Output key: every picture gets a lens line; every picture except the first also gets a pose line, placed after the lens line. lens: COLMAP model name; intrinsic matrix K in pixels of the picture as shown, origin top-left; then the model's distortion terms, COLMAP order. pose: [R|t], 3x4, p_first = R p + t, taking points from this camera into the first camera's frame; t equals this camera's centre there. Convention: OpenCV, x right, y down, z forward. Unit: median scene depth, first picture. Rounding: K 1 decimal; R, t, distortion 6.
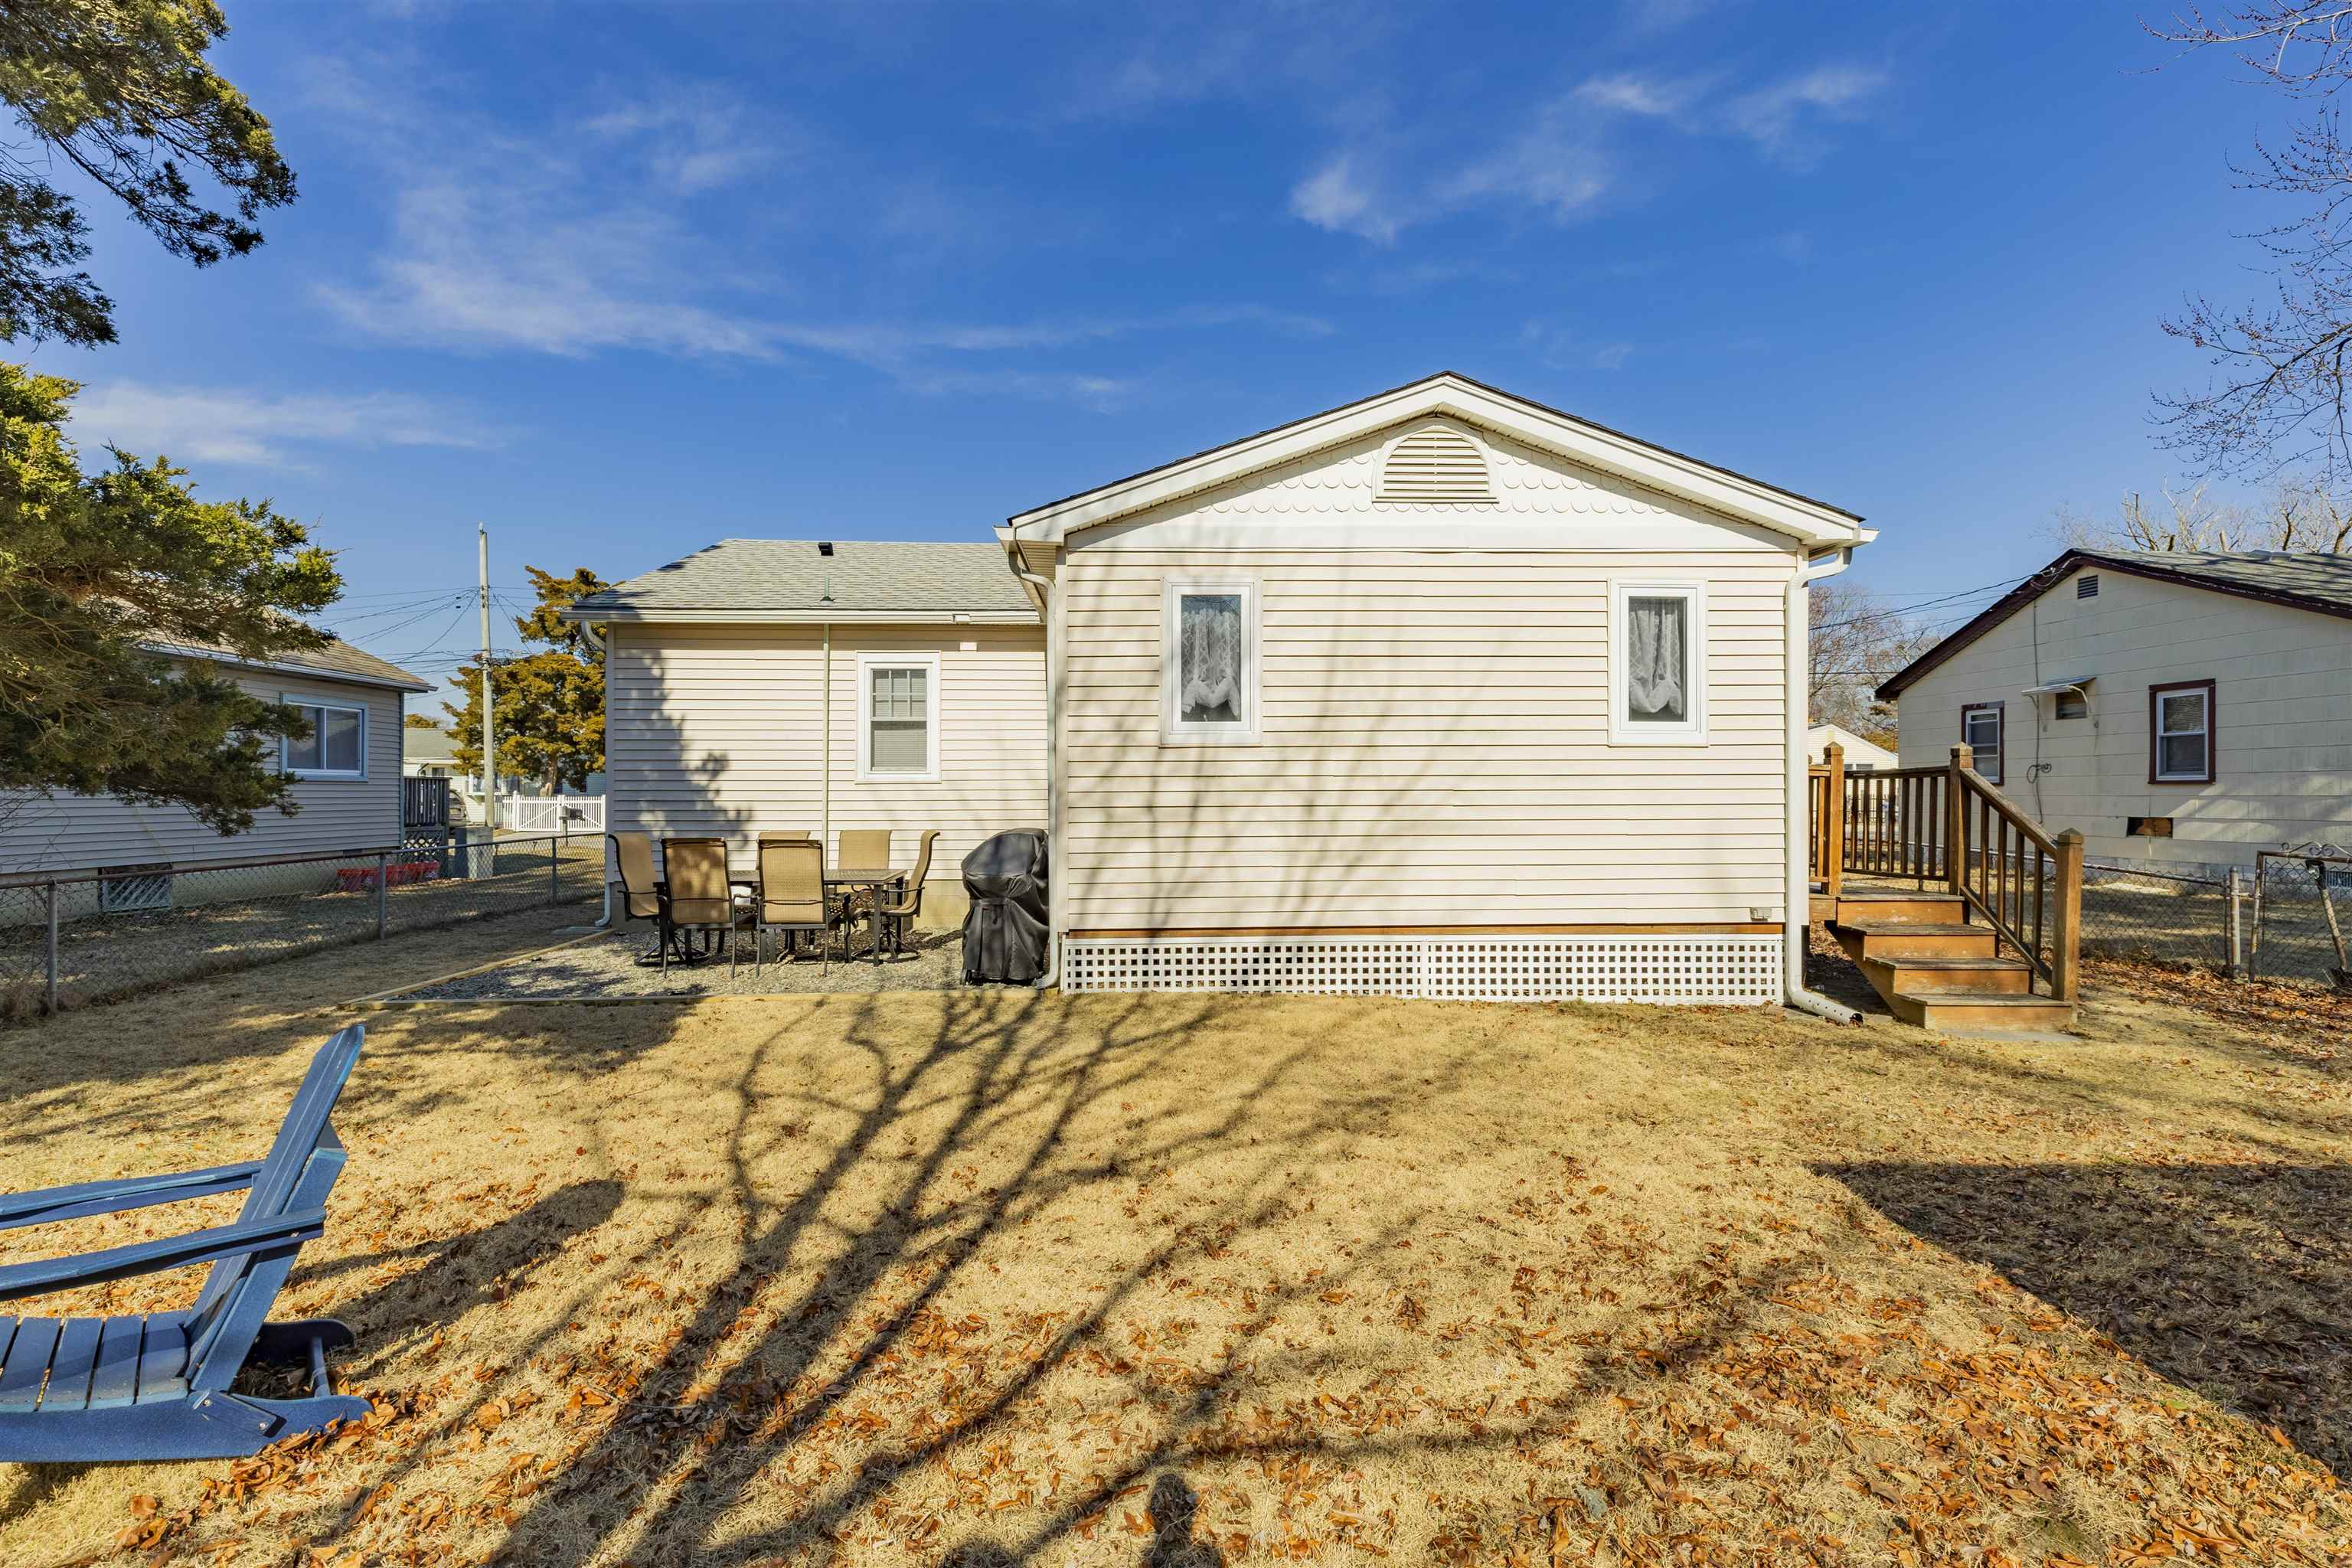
lens RADIAL K [[1053.8, 0, 1163.0], [0, 1053.8, 789.8], [0, 0, 1]] dist [-0.001705, 0.000879]
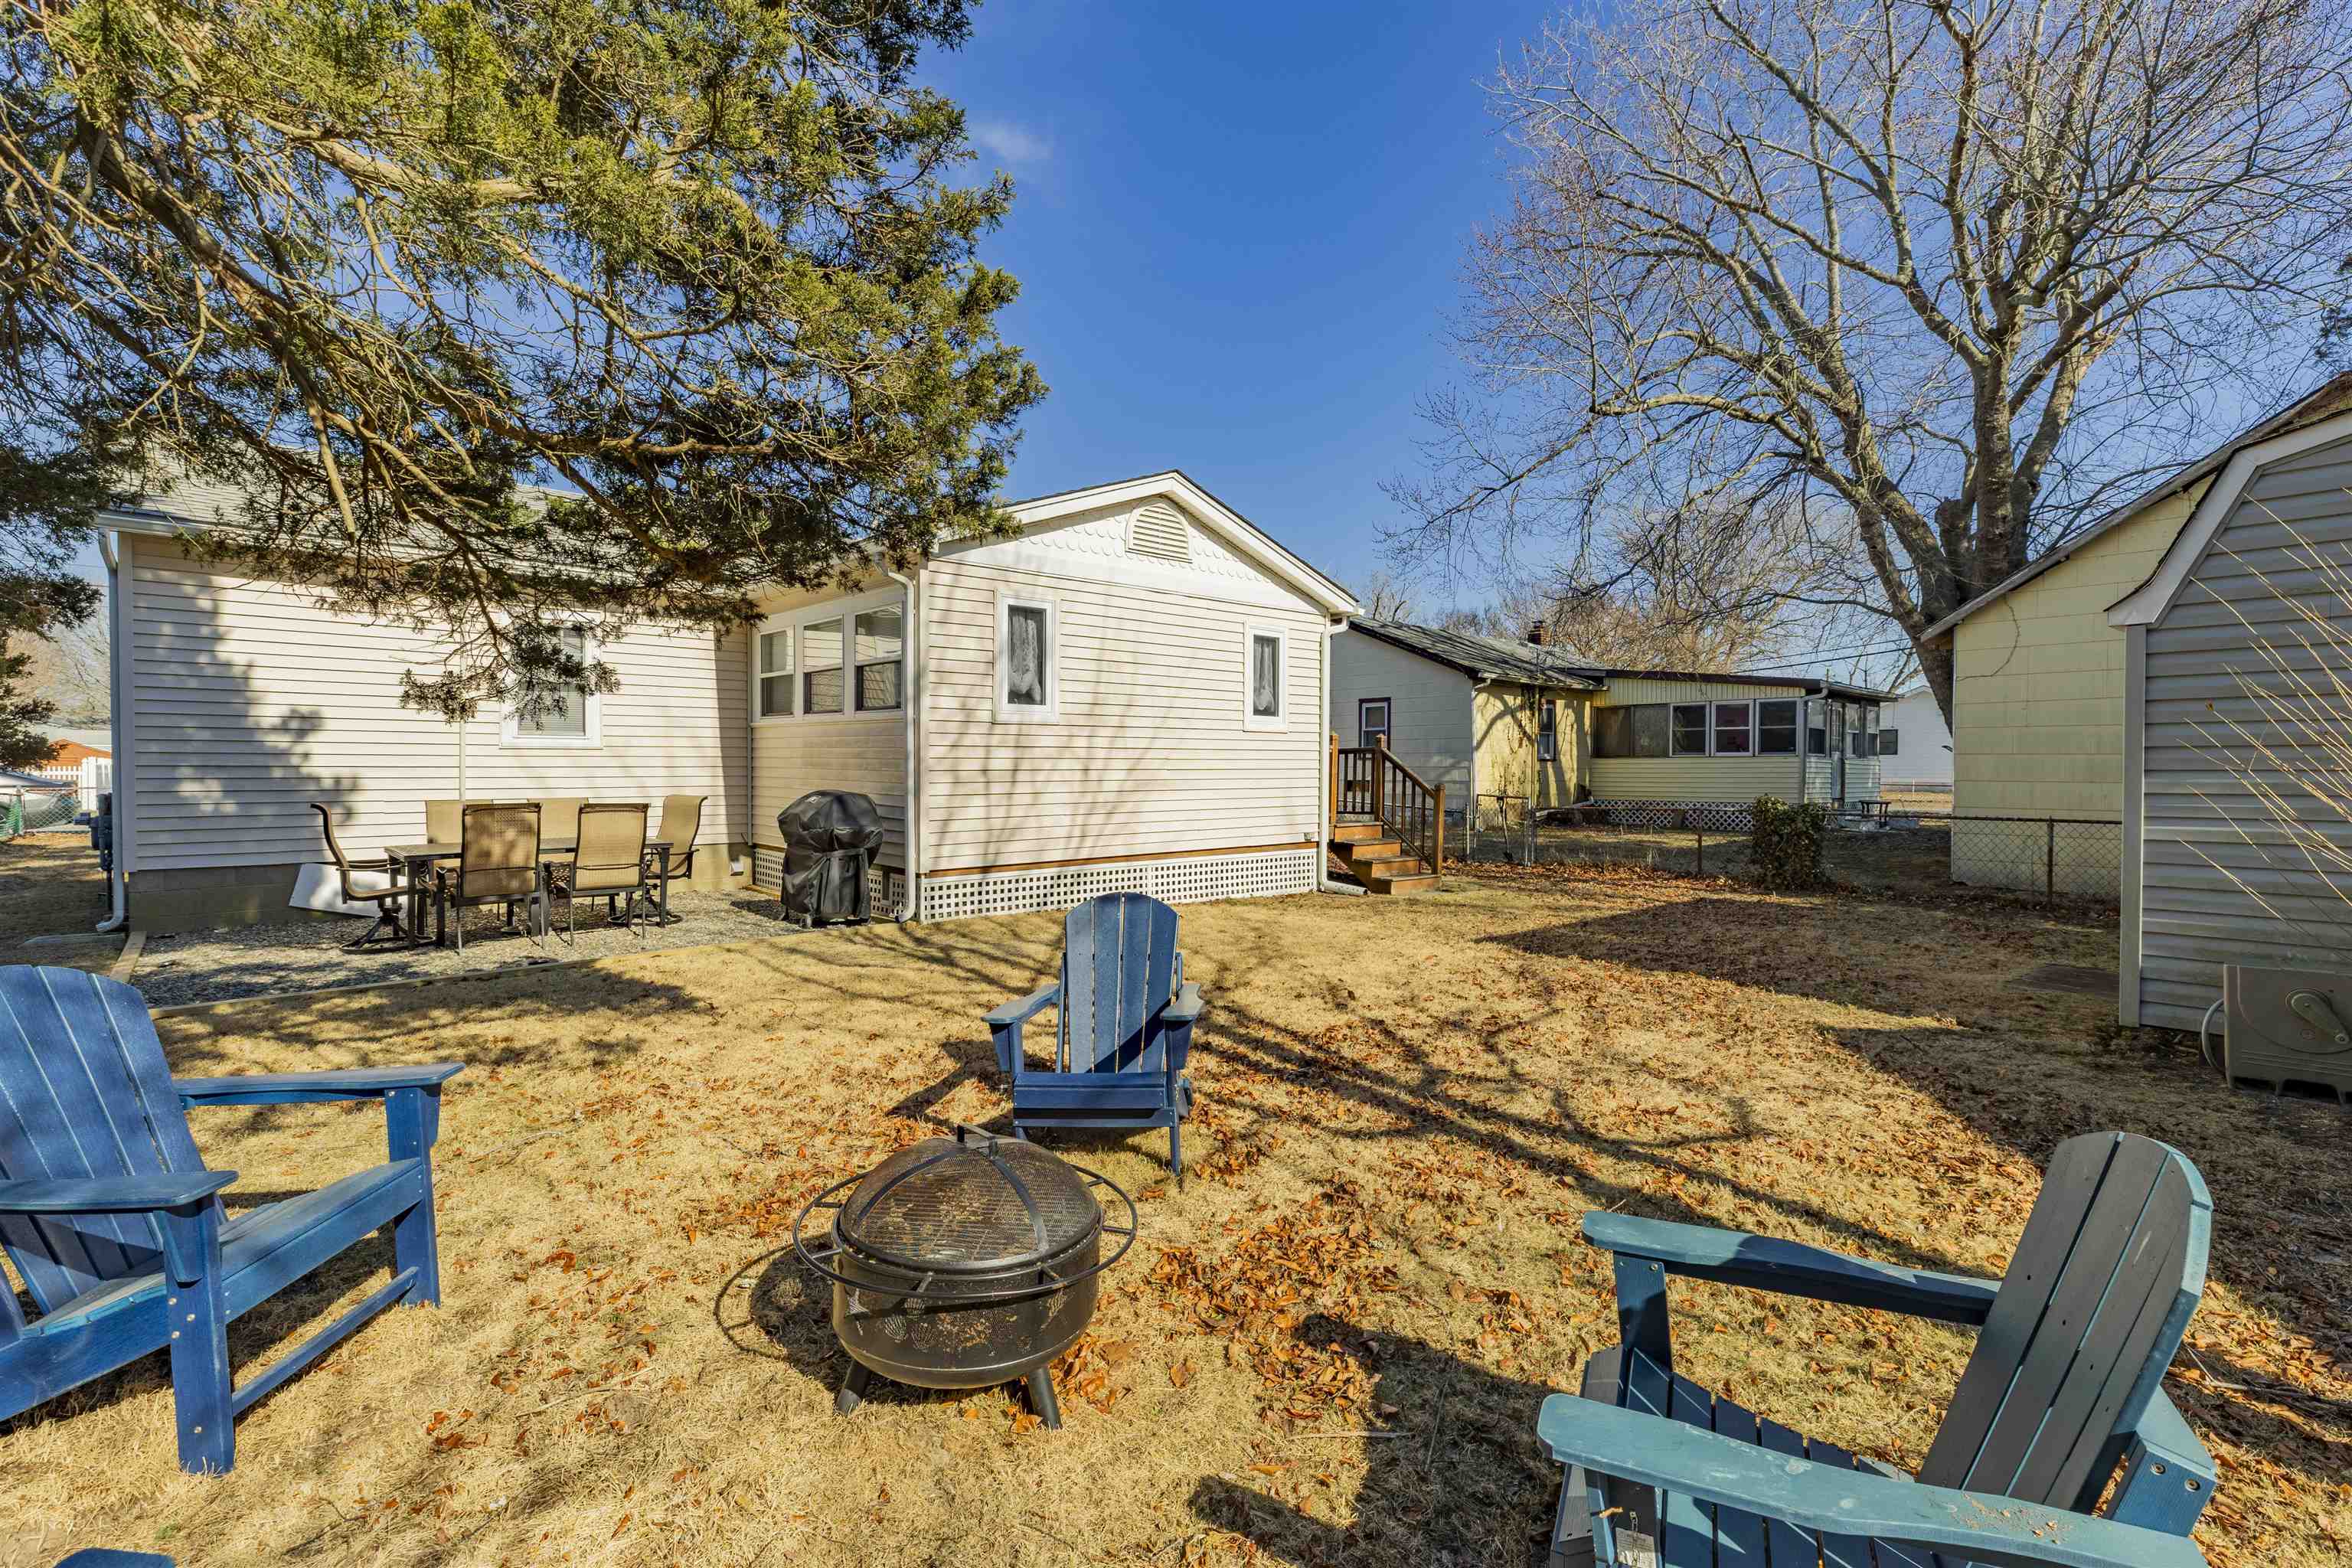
lens RADIAL K [[1053.8, 0, 1175.8], [0, 1053.8, 781.8], [0, 0, 1]] dist [-0.001705, 0.000879]
pose [[0.763039, -0.006164, 0.646323, -0.645563], [-0.004161, 0.999887, 0.014448, 0.011112], [-0.646339, -0.013714, 0.762927, -0.109497]]
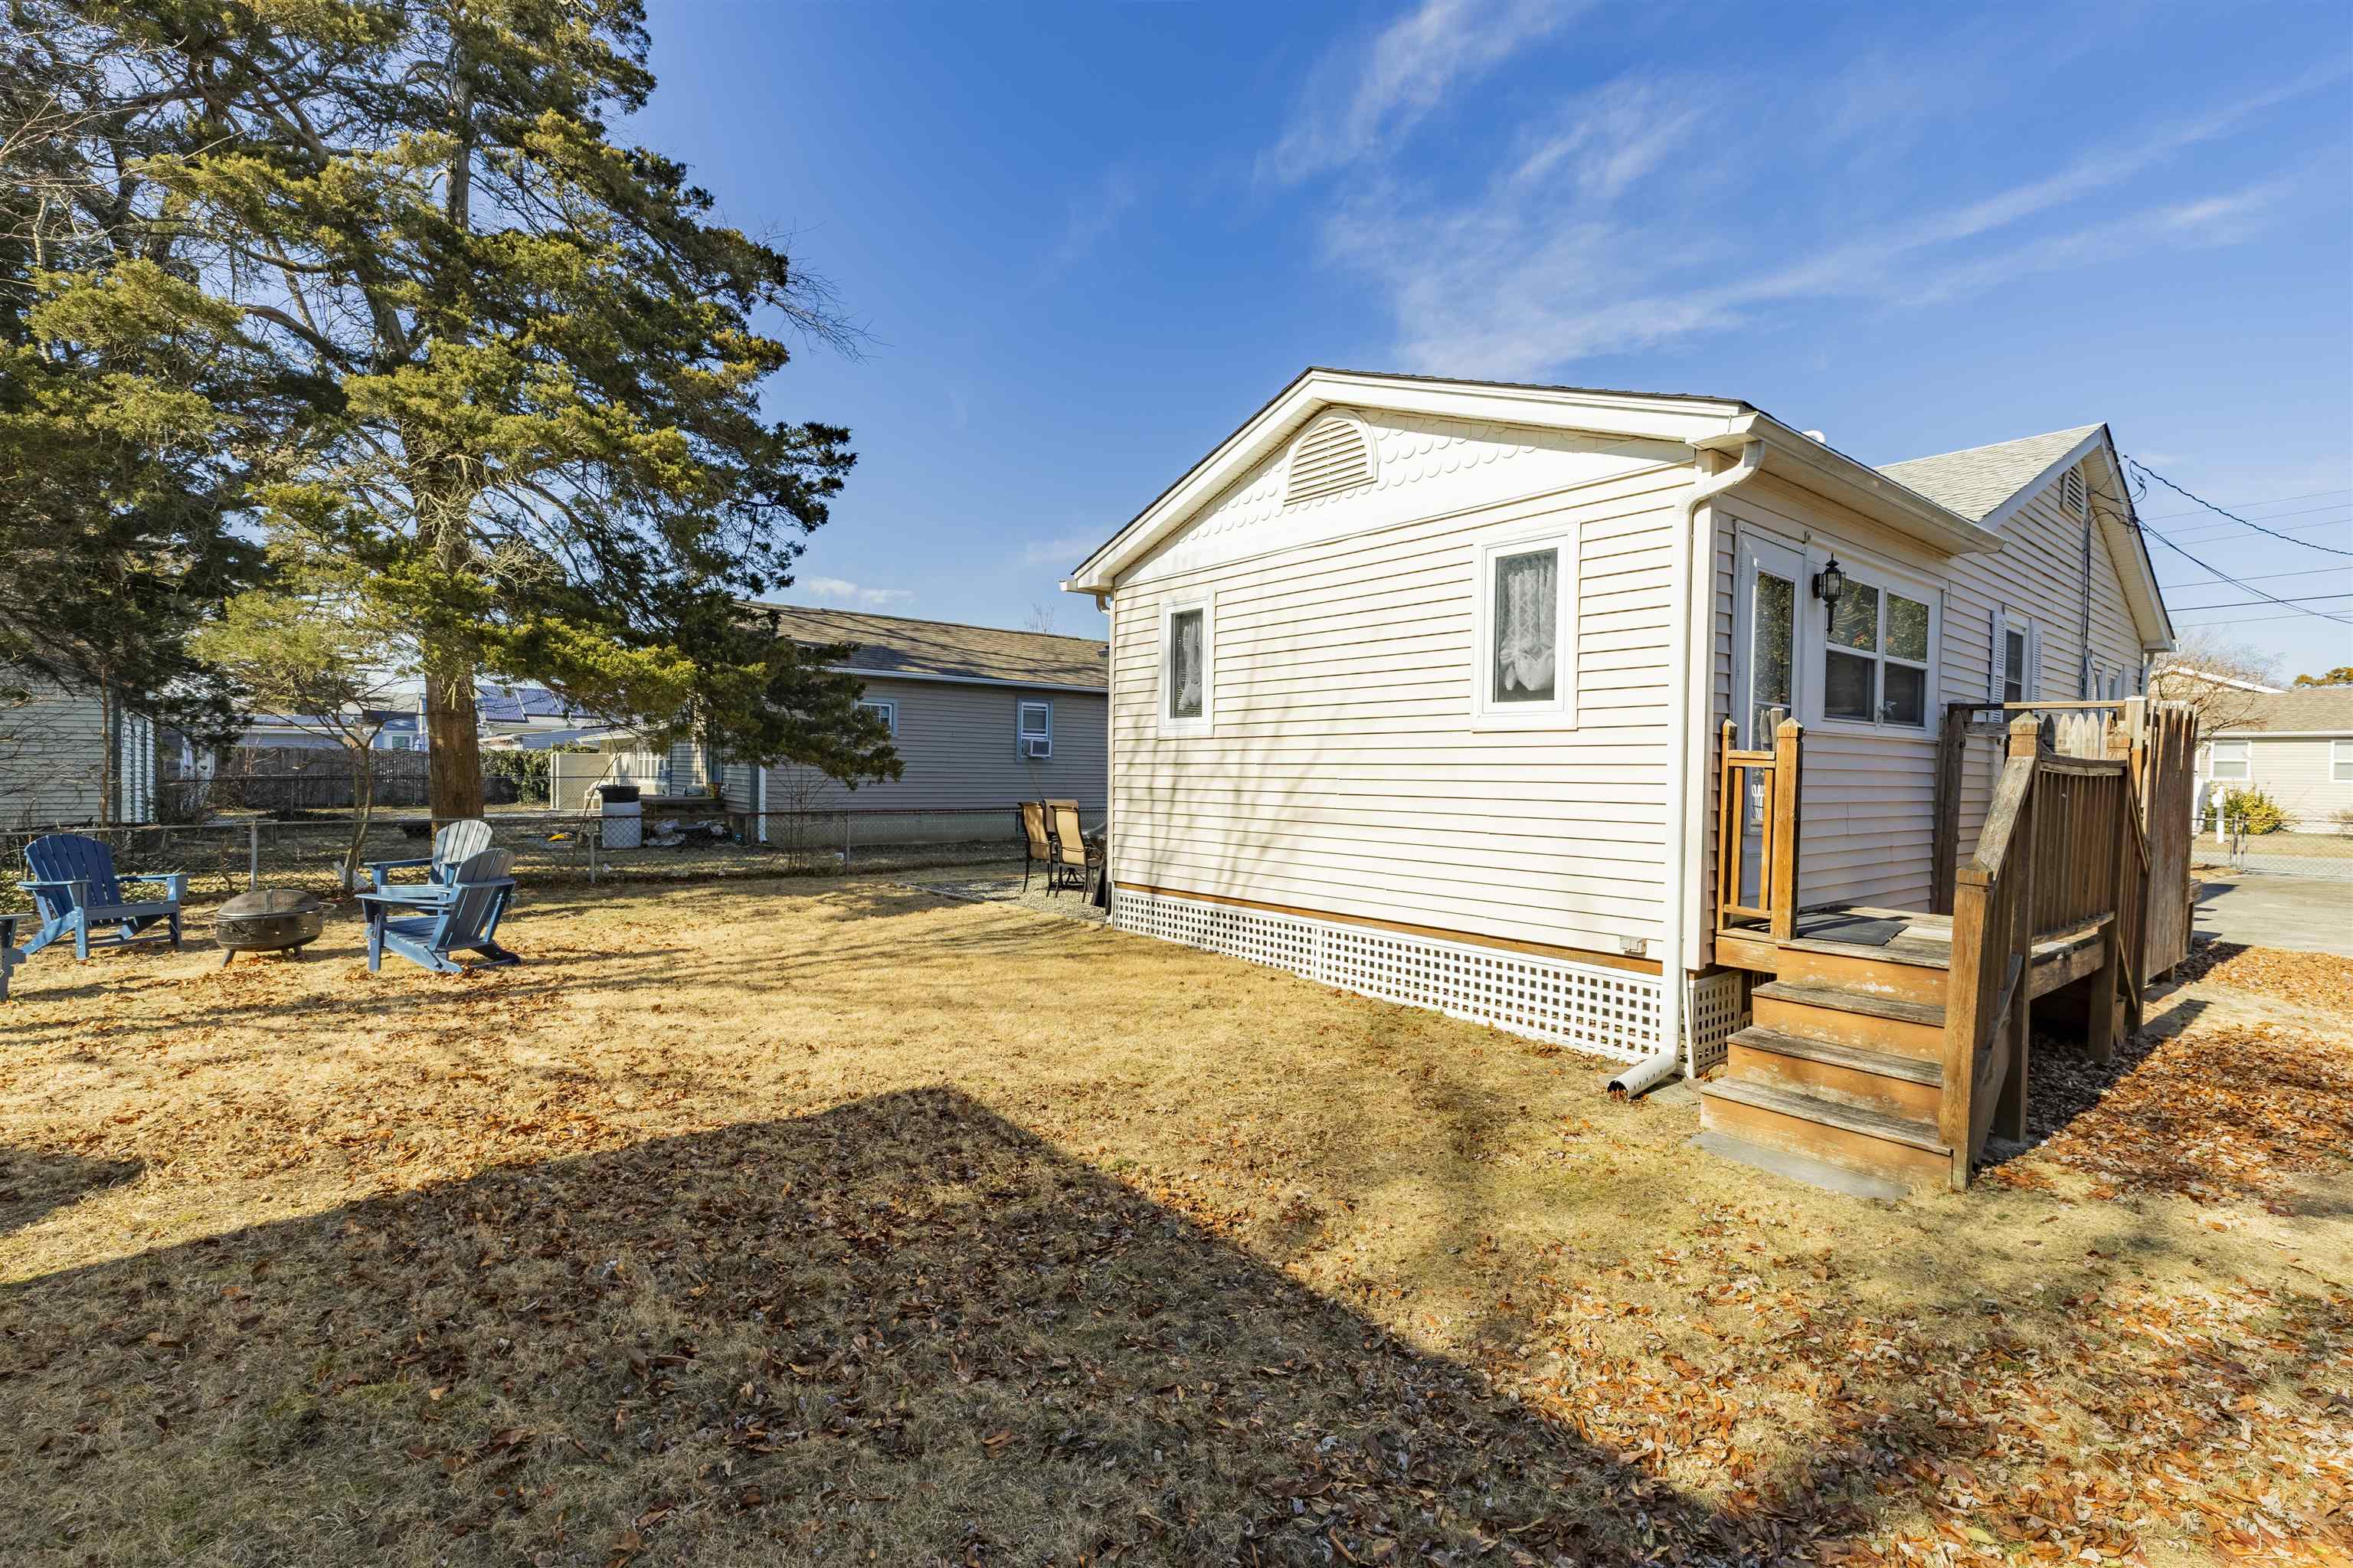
lens RADIAL K [[1054.2, 0, 1180.8], [0, 1054.2, 803.3], [0, 0, 1]] dist [-0.001705, 0.000879]
pose [[0.608790, 0.034271, -0.792591, 0.978446], [-0.013971, 0.999375, 0.032480, -0.006875], [0.793209, -0.008700, 0.608888, 0.267928]]
